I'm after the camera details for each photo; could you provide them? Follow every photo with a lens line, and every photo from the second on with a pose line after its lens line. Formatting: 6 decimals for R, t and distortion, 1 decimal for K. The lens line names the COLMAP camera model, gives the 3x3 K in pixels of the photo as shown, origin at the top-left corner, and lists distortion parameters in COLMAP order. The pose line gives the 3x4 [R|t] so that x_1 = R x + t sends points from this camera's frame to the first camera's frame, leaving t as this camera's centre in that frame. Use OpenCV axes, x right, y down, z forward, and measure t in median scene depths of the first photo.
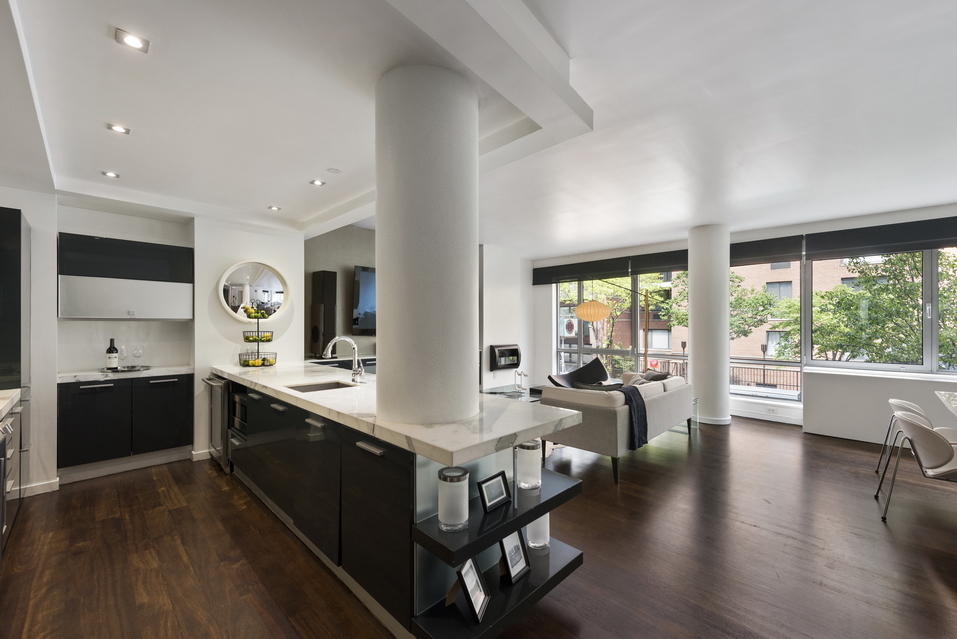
lens RADIAL K [[380.9, 0, 485.4], [0, 380.9, 324.6], [0, 0, 1]] dist [0.014971, -0.000136]
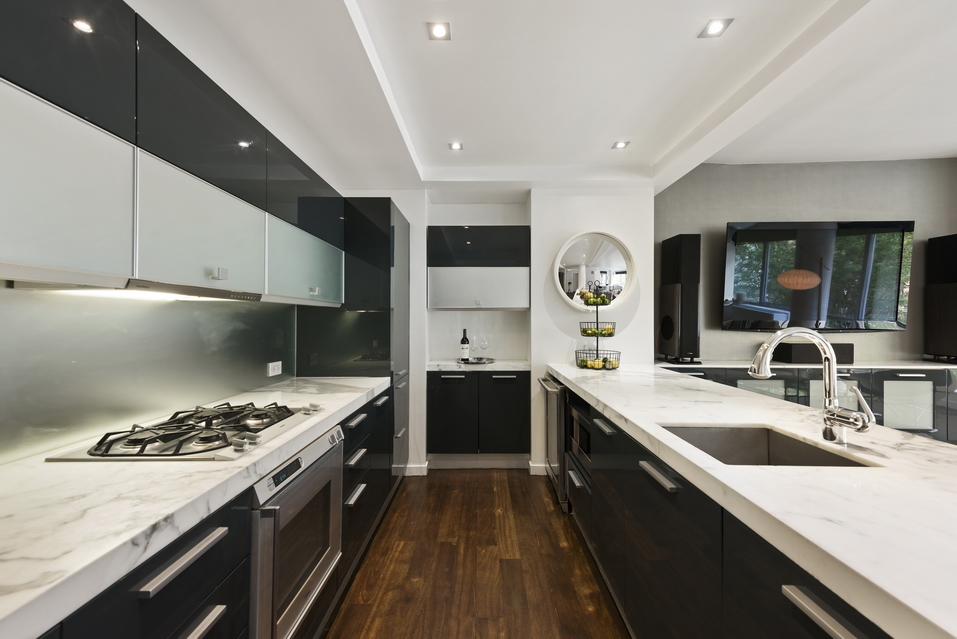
lens RADIAL K [[380.9, 0, 480.0], [0, 380.9, 322.7], [0, 0, 1]] dist [0.014971, -0.000136]
pose [[0.696297, -0.001025, -0.717753, -0.236263], [0.003084, 0.999994, 0.001564, 0.018430], [0.717748, -0.003303, 0.696296, 0.341775]]
